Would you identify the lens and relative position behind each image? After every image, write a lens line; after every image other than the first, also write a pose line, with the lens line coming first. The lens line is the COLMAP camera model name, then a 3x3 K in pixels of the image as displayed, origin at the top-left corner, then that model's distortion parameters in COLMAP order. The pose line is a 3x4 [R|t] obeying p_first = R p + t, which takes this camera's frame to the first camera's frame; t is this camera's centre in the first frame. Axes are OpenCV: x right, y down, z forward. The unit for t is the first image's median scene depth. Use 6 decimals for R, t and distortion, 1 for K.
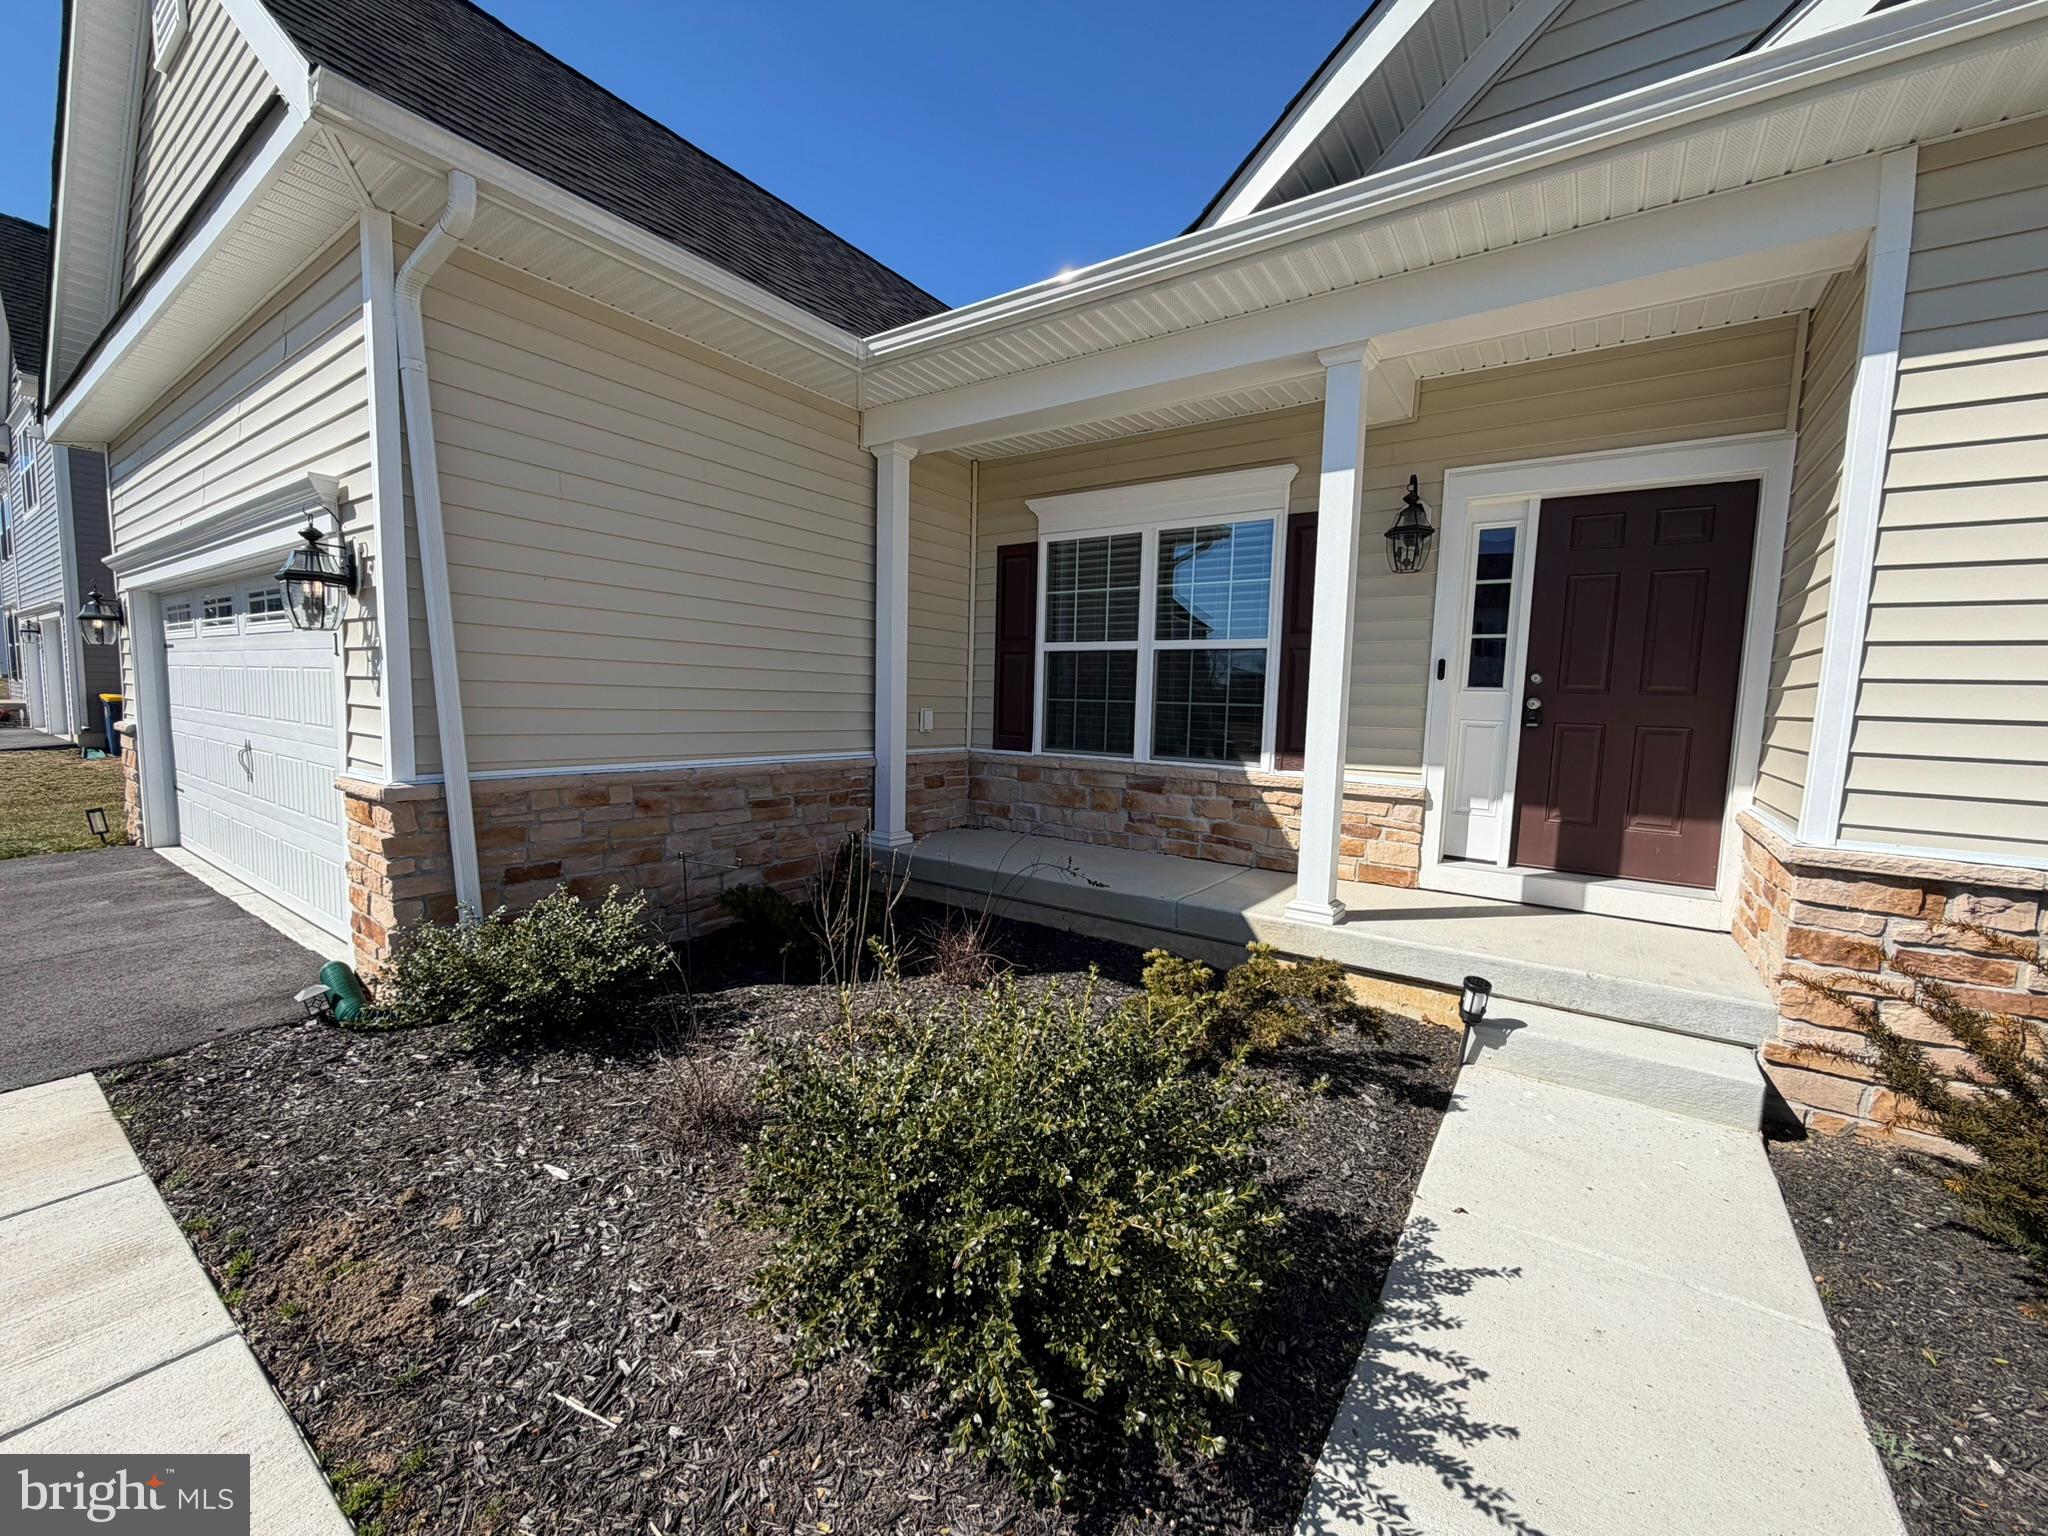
lens RADIAL K [[815.8, 0, 1024.0], [0, 815.8, 768.0], [0, 0, 1]] dist [-0.000149, -0.000099]
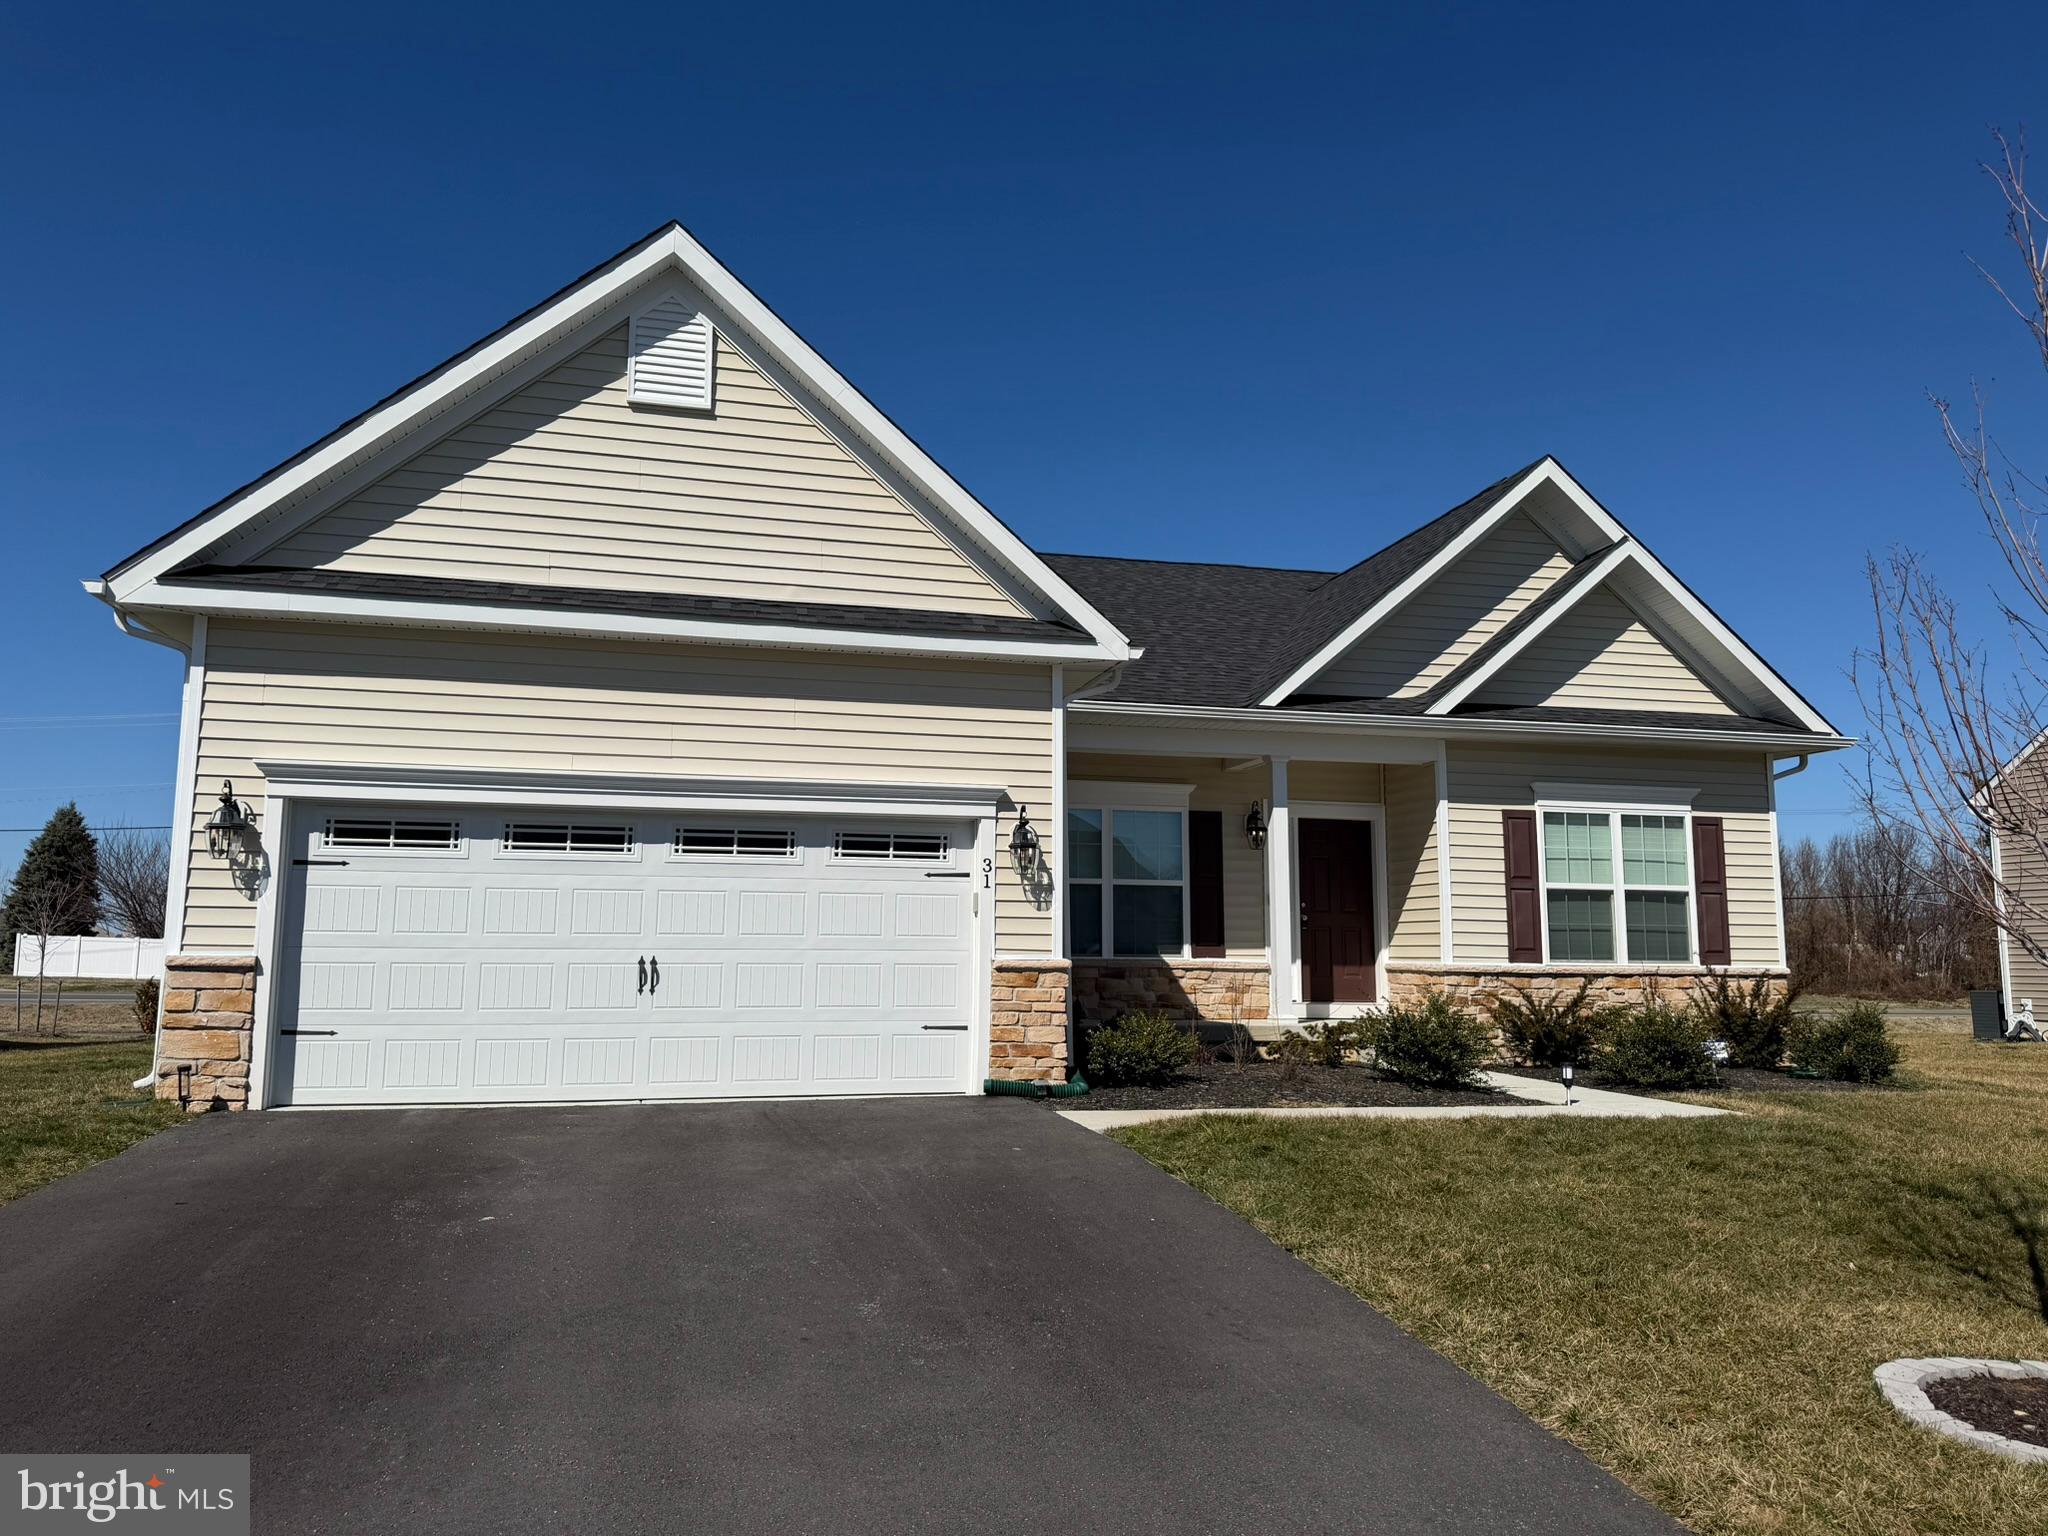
lens RADIAL K [[1446.9, 0, 1024.0], [0, 1446.9, 768.0], [0, 0, 1]] dist [0.104365, -0.004180]
pose [[0.660938, 0.075037, 0.746679, -2.432684], [0.075542, 0.983282, -0.165682, 0.095917], [-0.746628, 0.165911, 0.644220, -0.820134]]
